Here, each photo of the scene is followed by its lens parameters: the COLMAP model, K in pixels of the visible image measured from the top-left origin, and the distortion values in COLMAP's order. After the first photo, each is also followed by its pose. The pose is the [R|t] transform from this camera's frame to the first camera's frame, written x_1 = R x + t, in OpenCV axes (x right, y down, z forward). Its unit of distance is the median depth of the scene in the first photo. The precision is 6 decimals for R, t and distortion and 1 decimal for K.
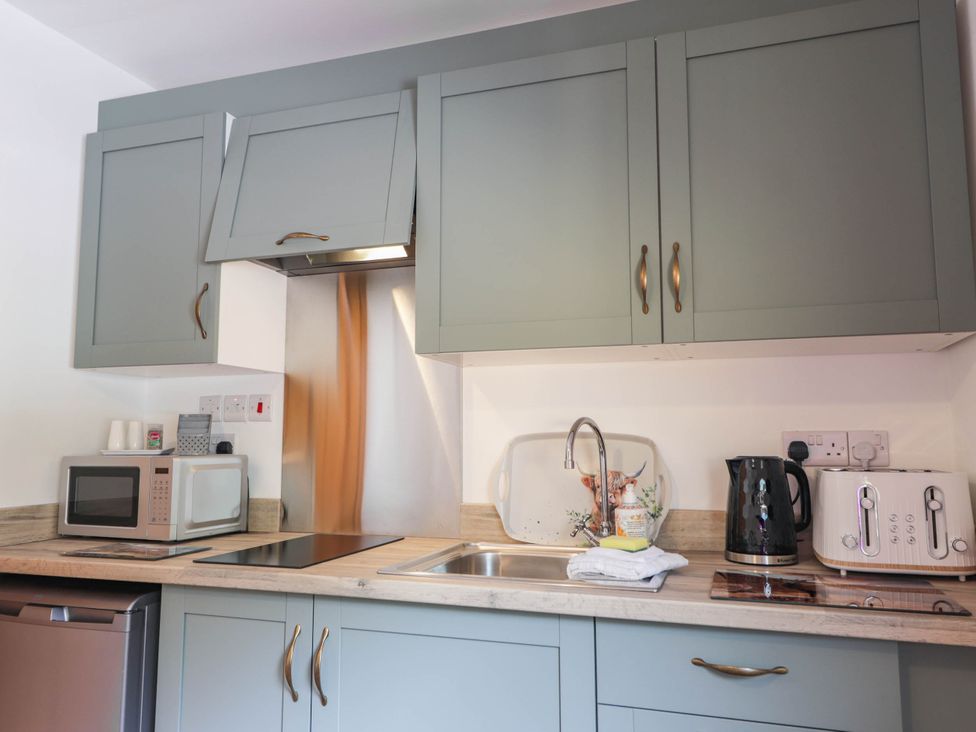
lens RADIAL K [[721.7, 0, 488.0], [0, 721.7, 366.0], [0, 0, 1]] dist [0.004392, -0.004226]
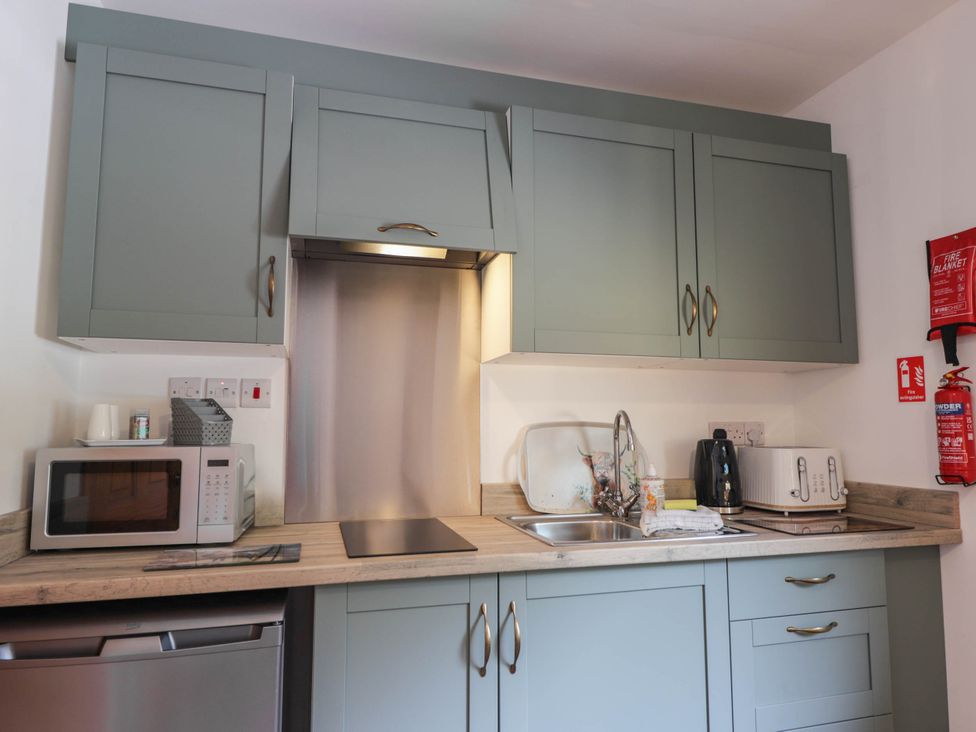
lens RADIAL K [[624.0, 0, 488.0], [0, 624.0, 366.0], [0, 0, 1]] dist [-0.003386, -0.001466]
pose [[0.827154, 0.055709, 0.559207, -0.718335], [-0.057952, 0.998225, -0.013724, 0.022780], [-0.558979, -0.021055, 0.828914, 0.229268]]
